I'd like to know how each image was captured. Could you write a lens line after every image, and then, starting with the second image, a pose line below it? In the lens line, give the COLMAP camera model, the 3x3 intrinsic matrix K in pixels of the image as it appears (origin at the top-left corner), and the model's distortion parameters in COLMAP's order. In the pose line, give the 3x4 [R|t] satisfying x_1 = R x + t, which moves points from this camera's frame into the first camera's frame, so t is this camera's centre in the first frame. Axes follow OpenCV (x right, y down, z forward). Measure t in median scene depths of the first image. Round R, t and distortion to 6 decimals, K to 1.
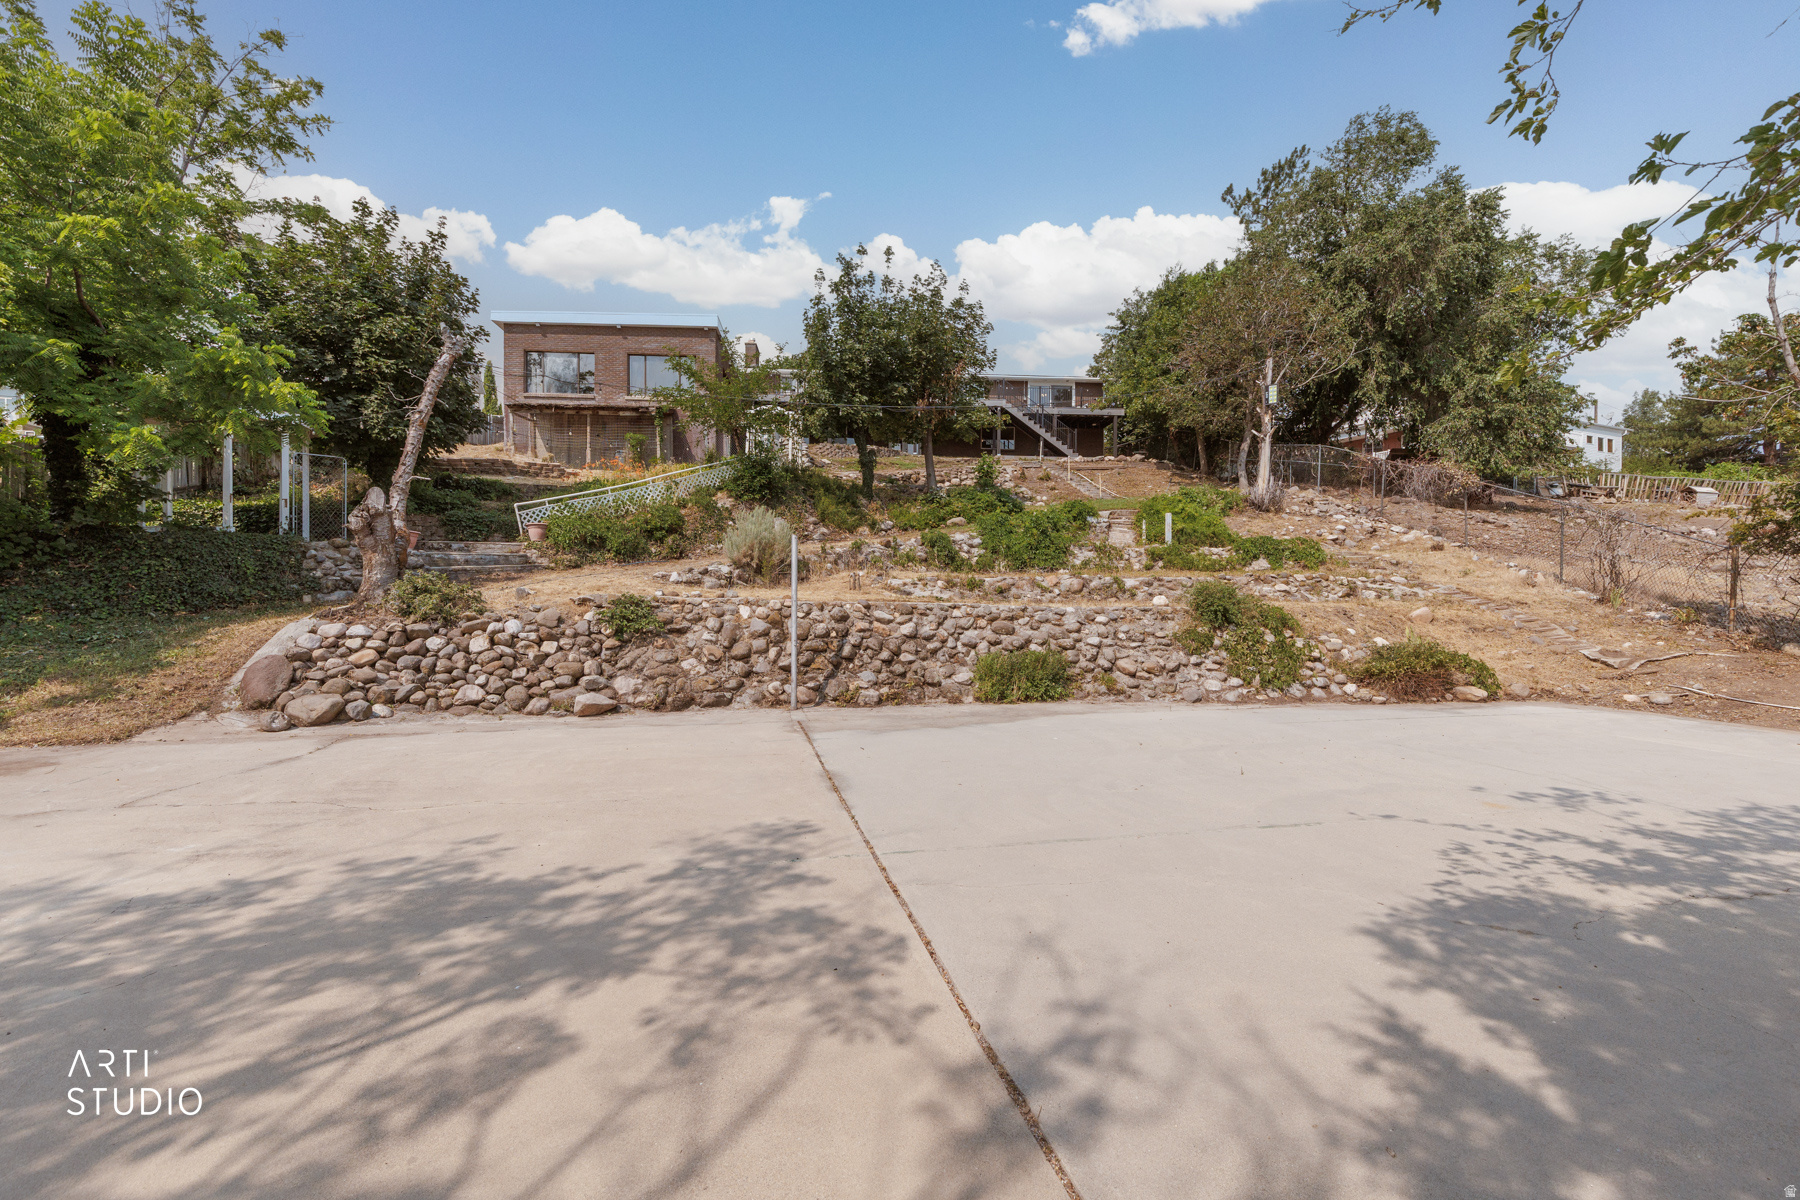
lens RADIAL K [[794.1, 0, 900.0], [0, 794.1, 600.0], [0, 0, 1]] dist [0.002681, 0.000010]
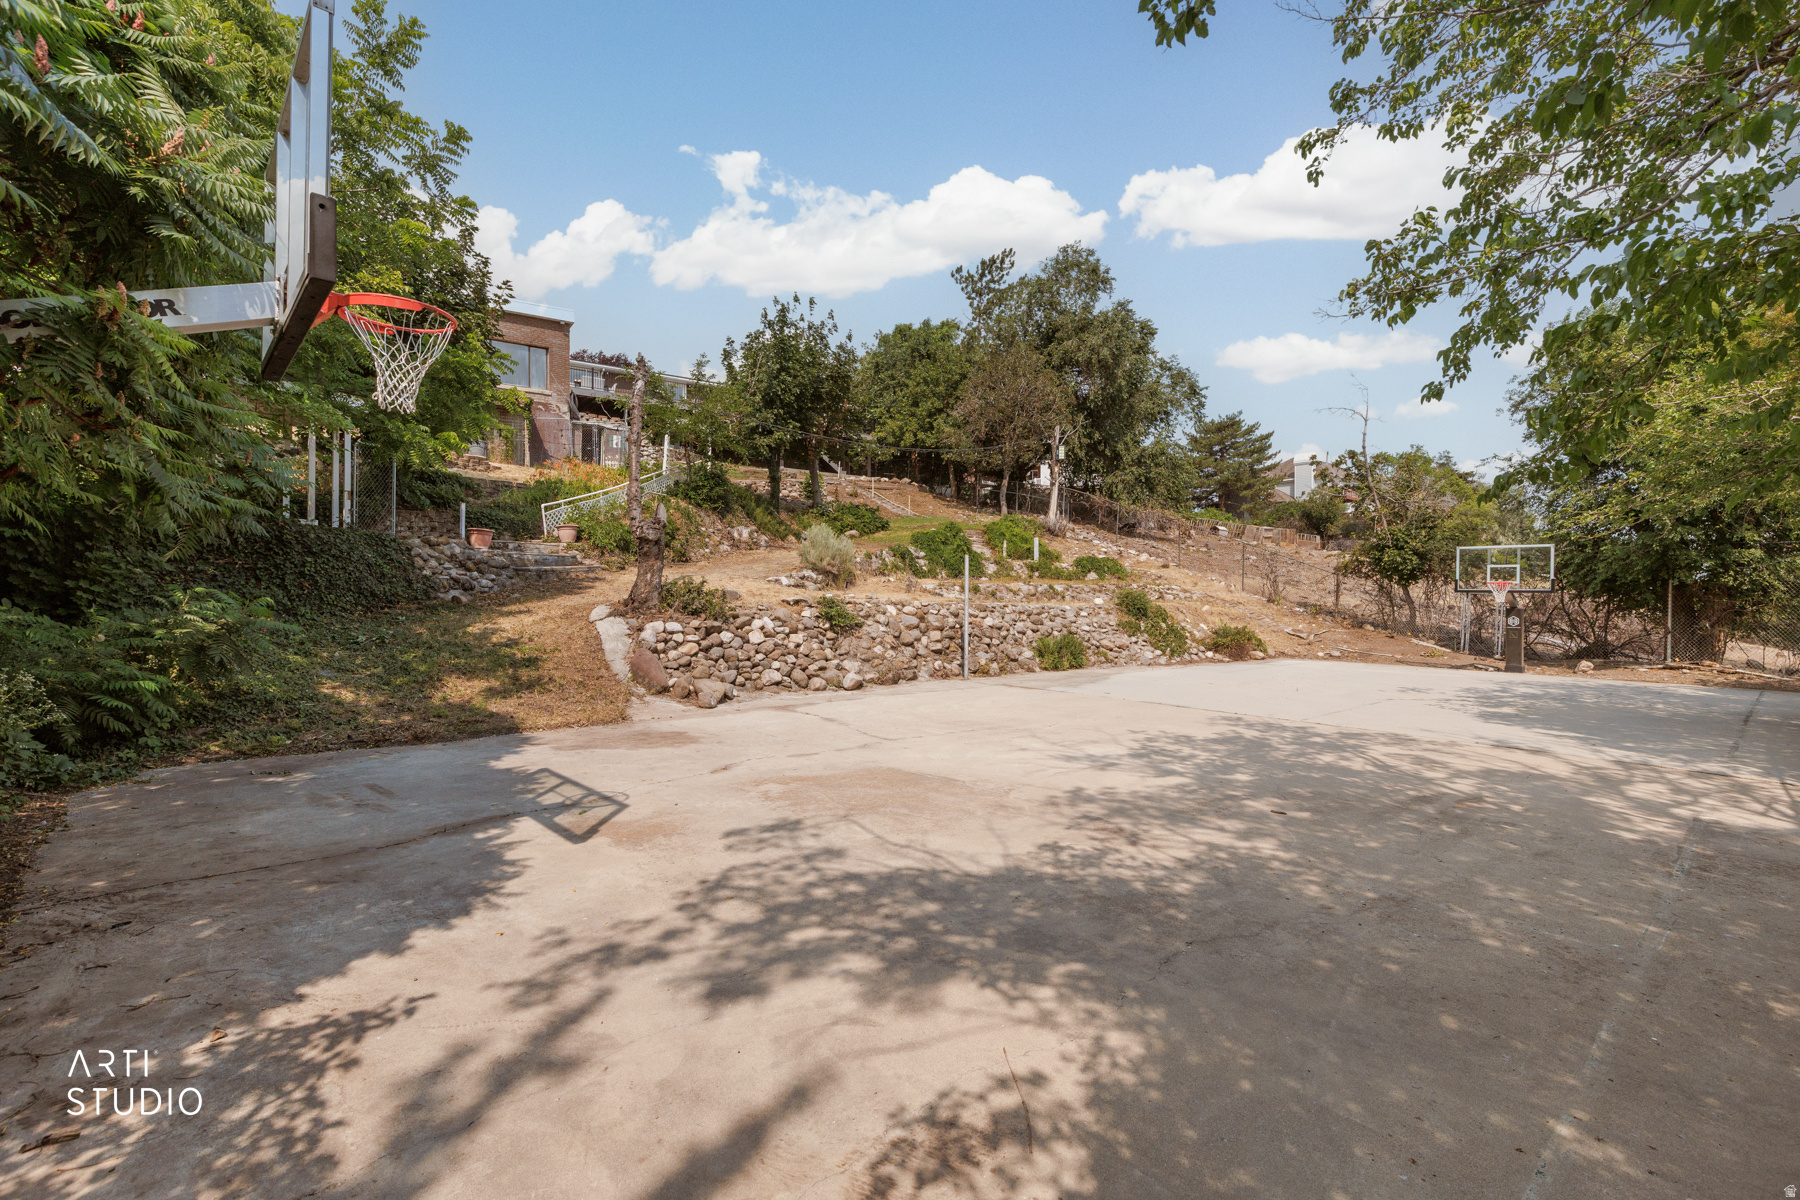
lens RADIAL K [[794.1, 0, 900.0], [0, 794.1, 600.0], [0, 0, 1]] dist [0.002681, 0.000010]
pose [[0.878243, 0.002291, 0.478209, -0.688549], [-0.004212, 0.999987, 0.002943, -0.004719], [-0.478196, -0.004599, 0.878241, -0.137039]]
